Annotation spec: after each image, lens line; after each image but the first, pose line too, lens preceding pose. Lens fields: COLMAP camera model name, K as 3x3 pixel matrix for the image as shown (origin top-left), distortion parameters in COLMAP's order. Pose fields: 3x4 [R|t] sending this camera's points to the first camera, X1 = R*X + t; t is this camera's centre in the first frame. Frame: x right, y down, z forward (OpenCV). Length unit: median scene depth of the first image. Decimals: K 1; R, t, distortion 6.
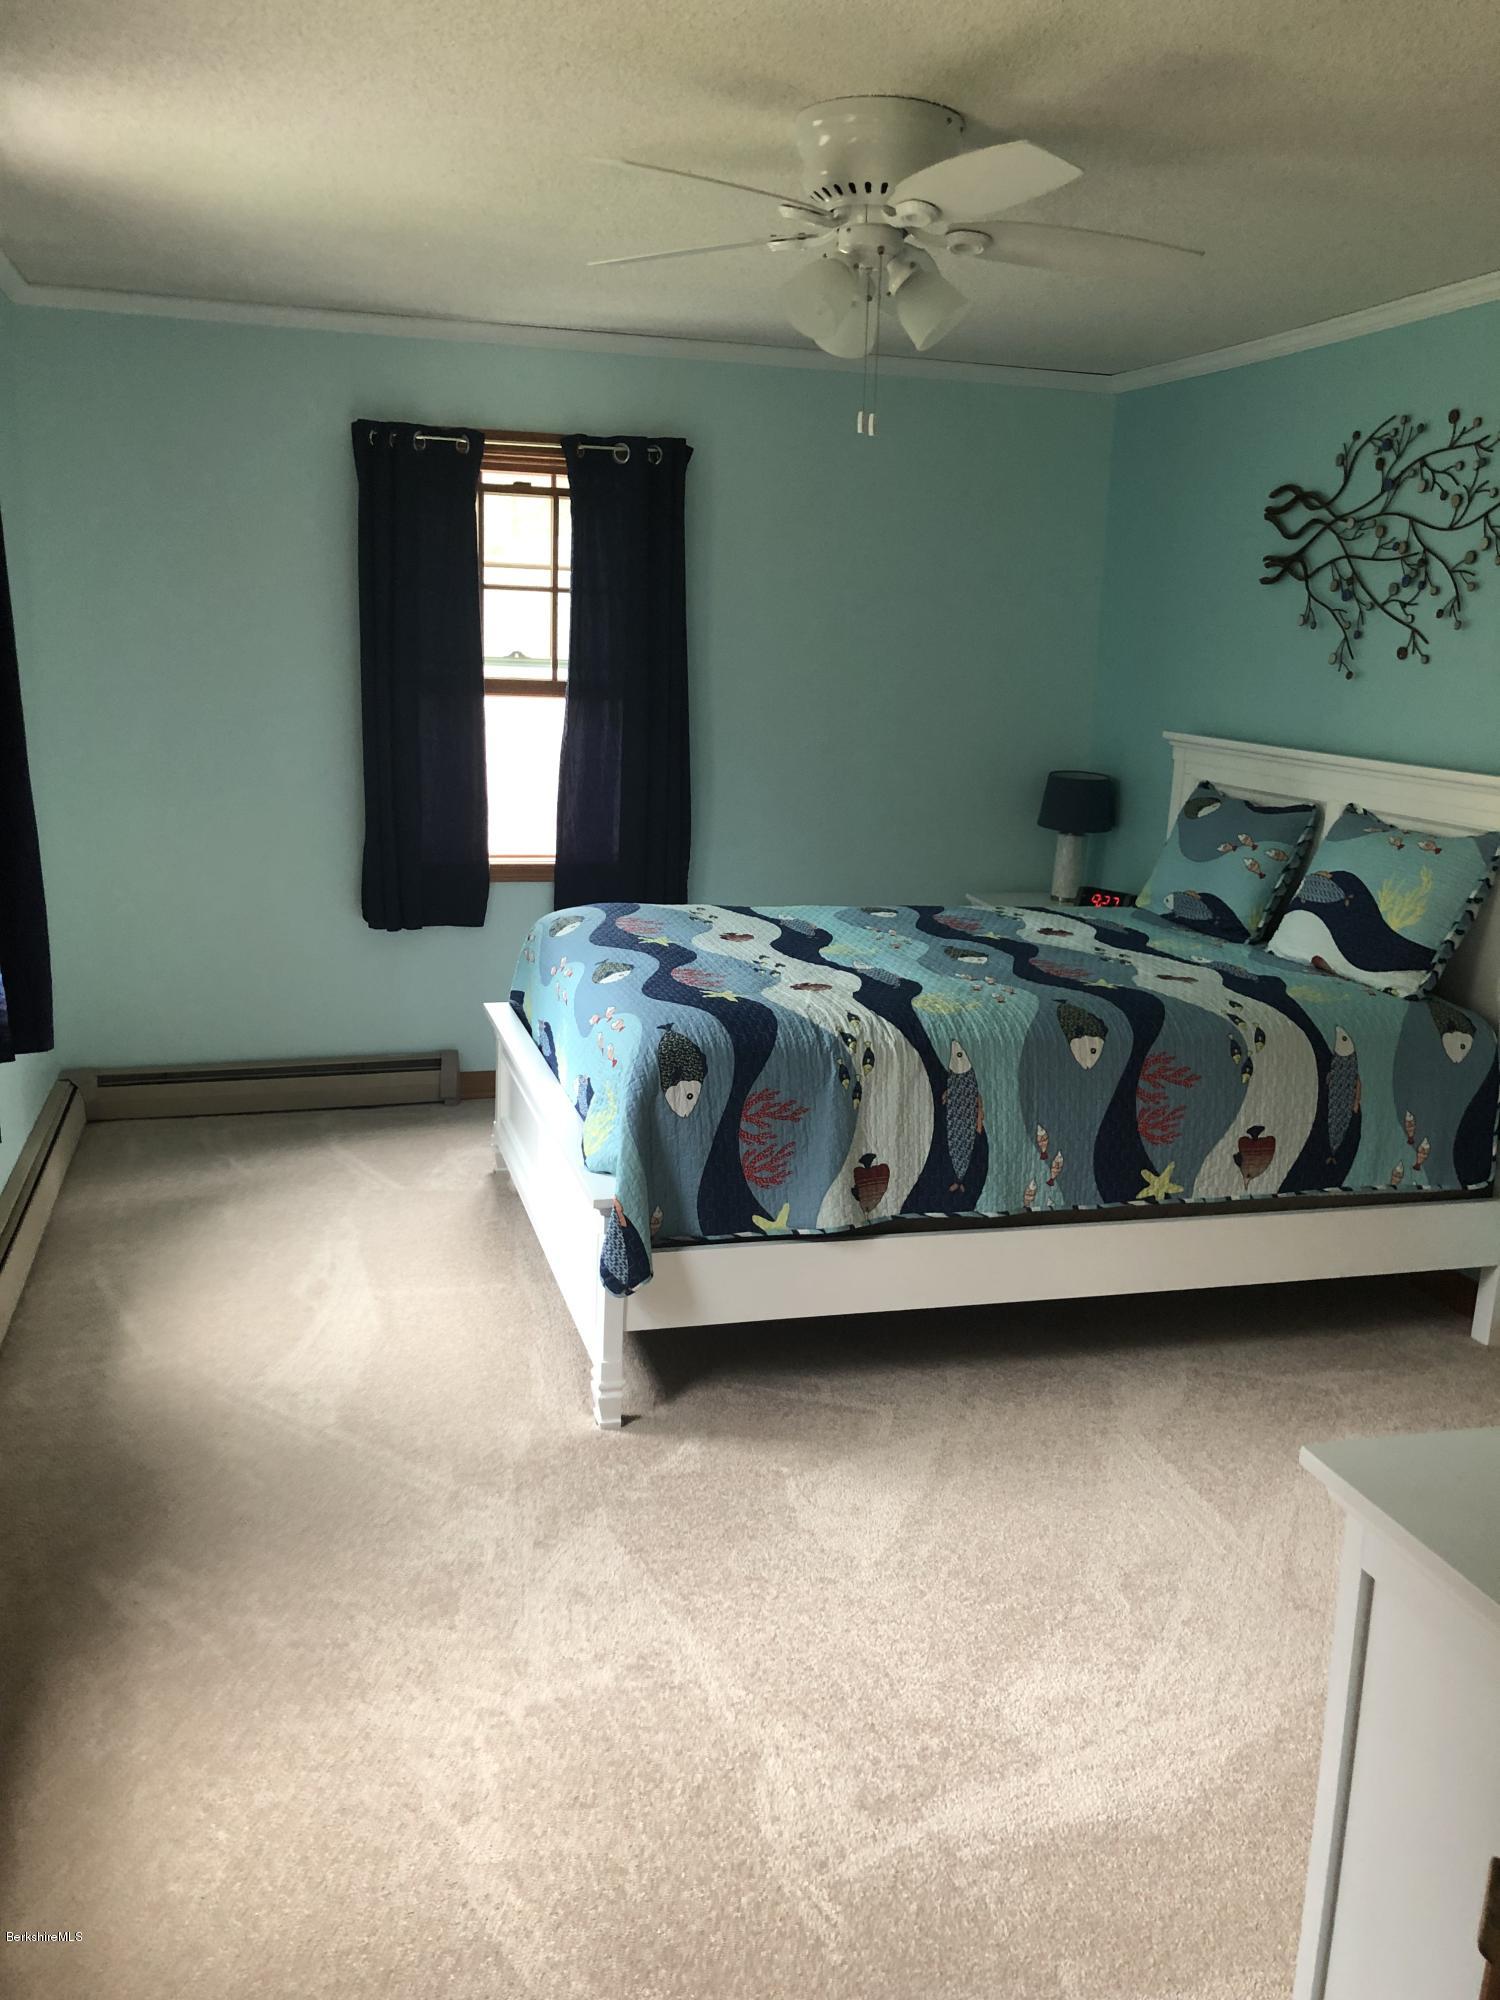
lens RADIAL K [[1644.4, 0, 750.8], [0, 1644.4, 1005.5], [0, 0, 1]] dist [0.020825, -0.025400]
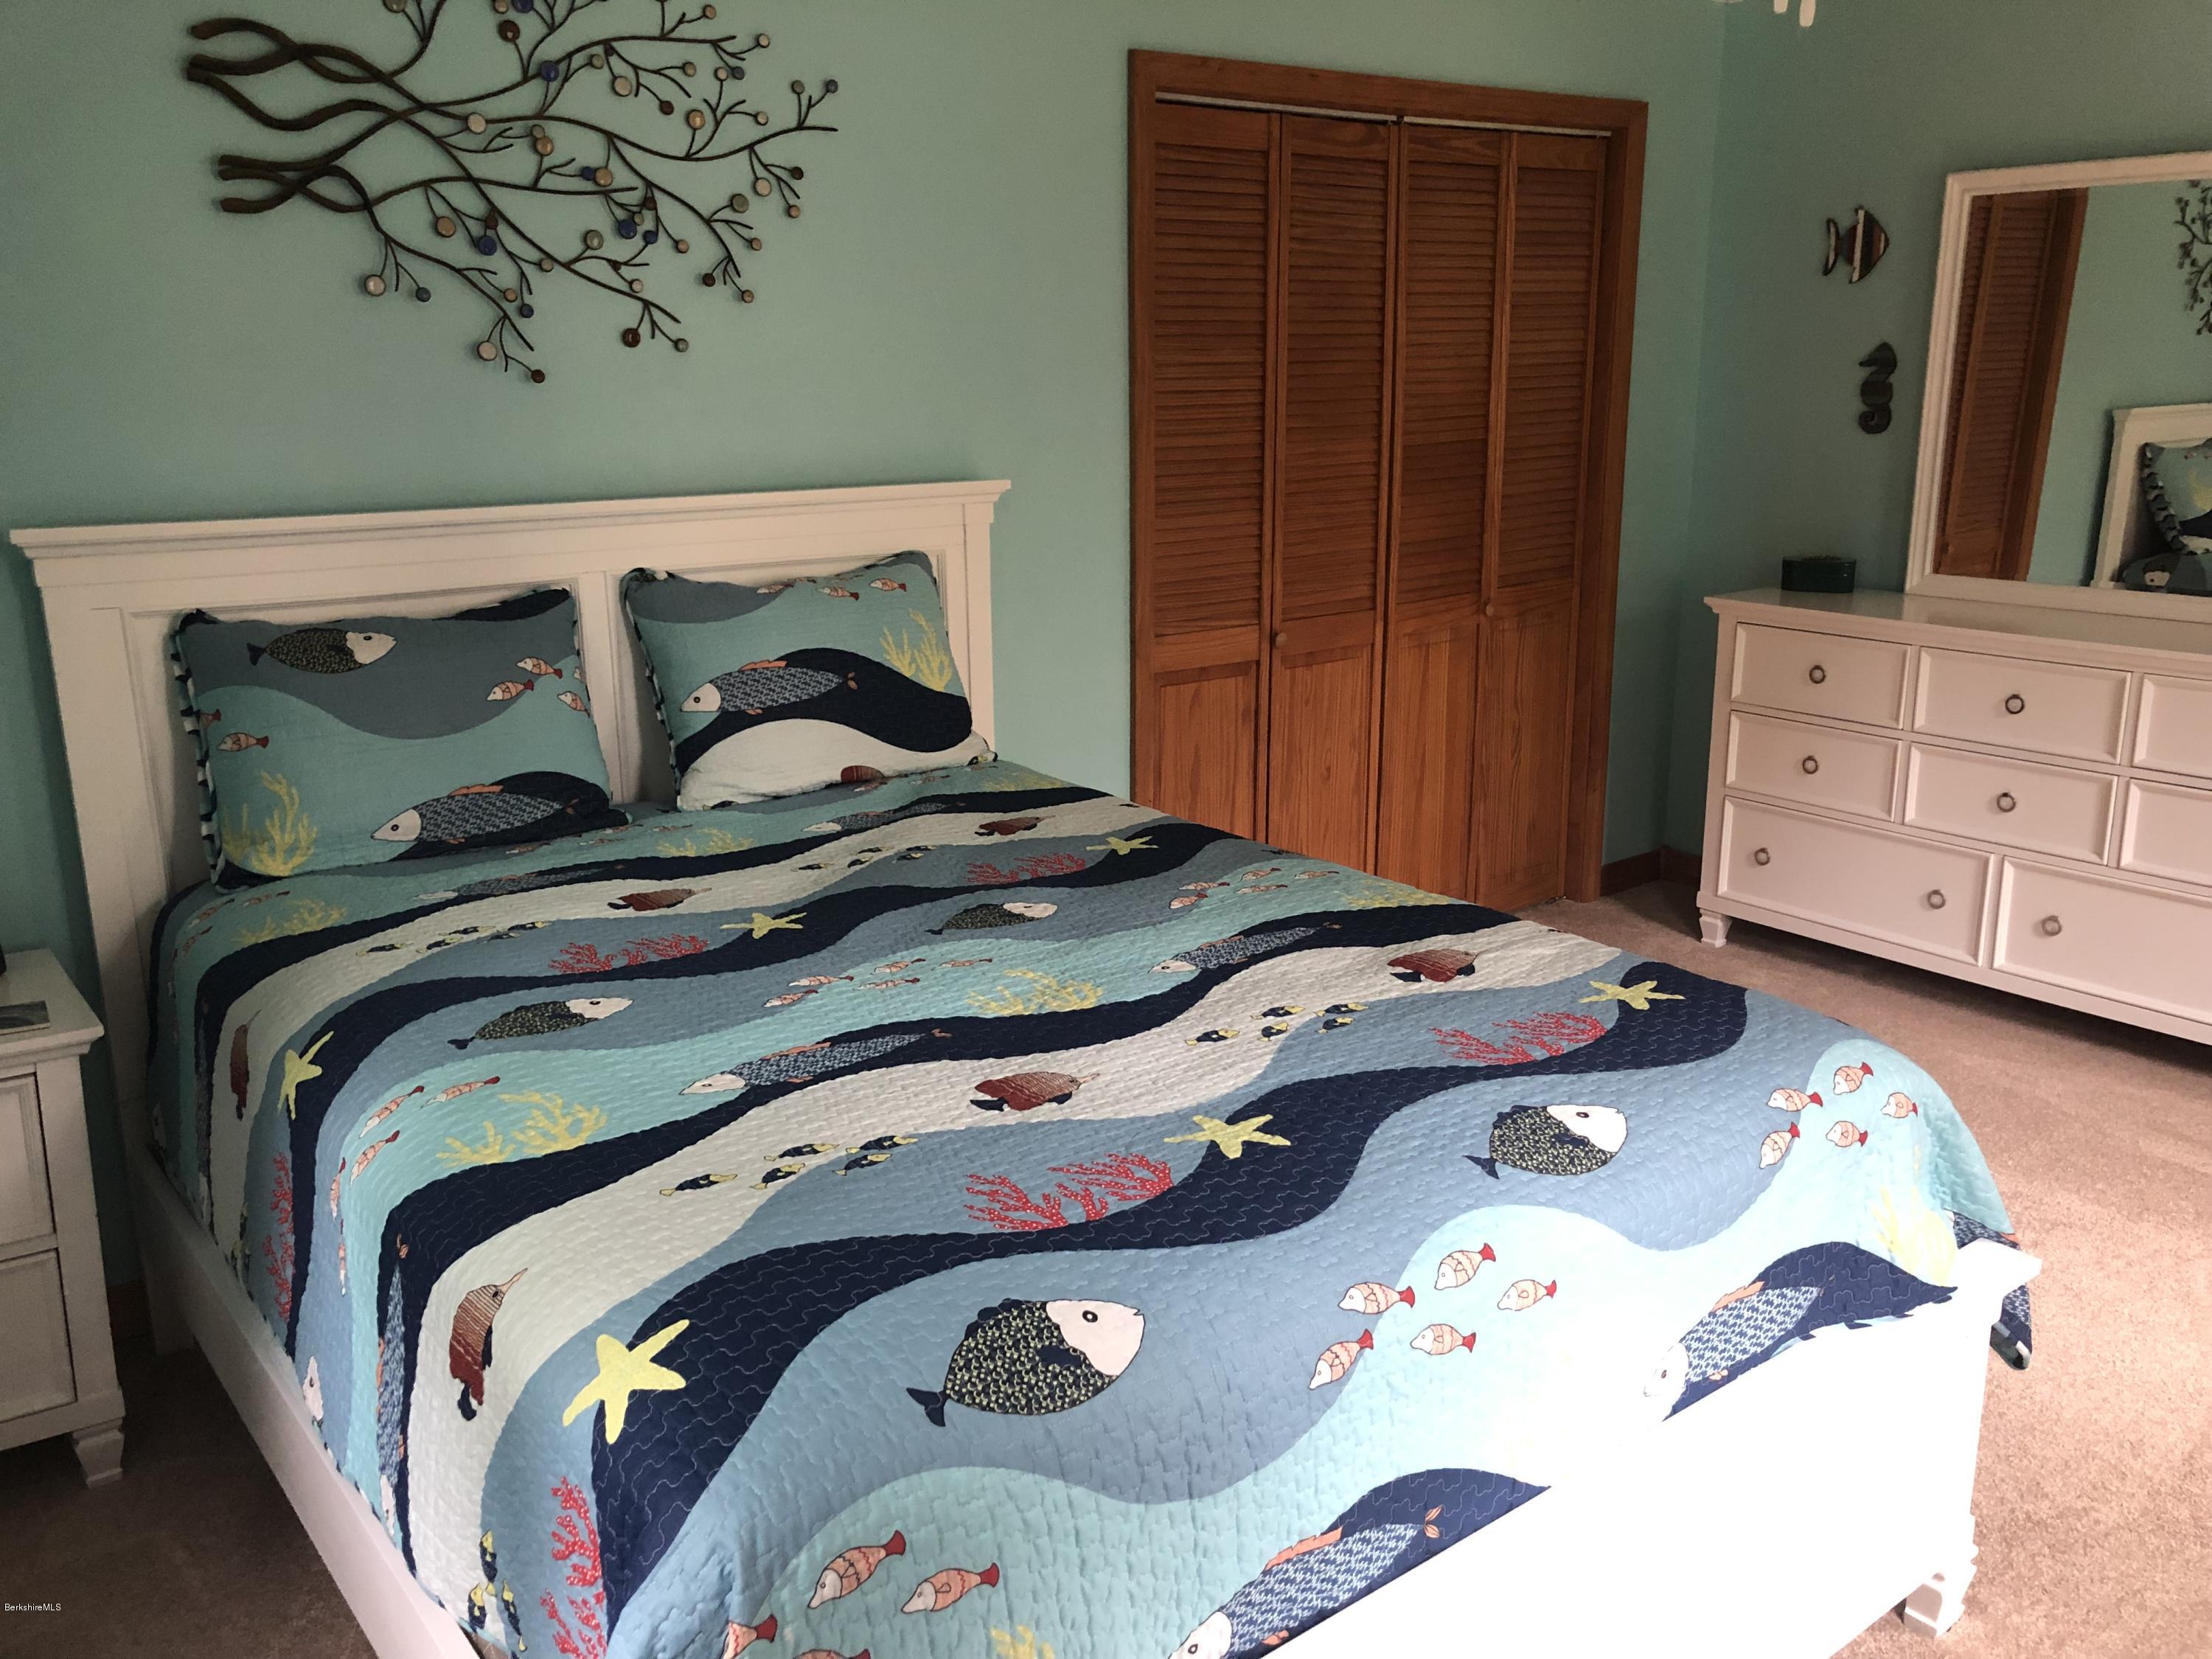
lens RADIAL K [[1818.7, 0, 1105.1], [0, 1818.7, 812.8], [0, 0, 1]] dist [0.020825, -0.025400]
pose [[-0.377358, -0.249772, 0.891748, -0.392070], [0.203635, 0.916992, 0.343014, -0.250873], [-0.903401, 0.311030, -0.295172, 1.101373]]
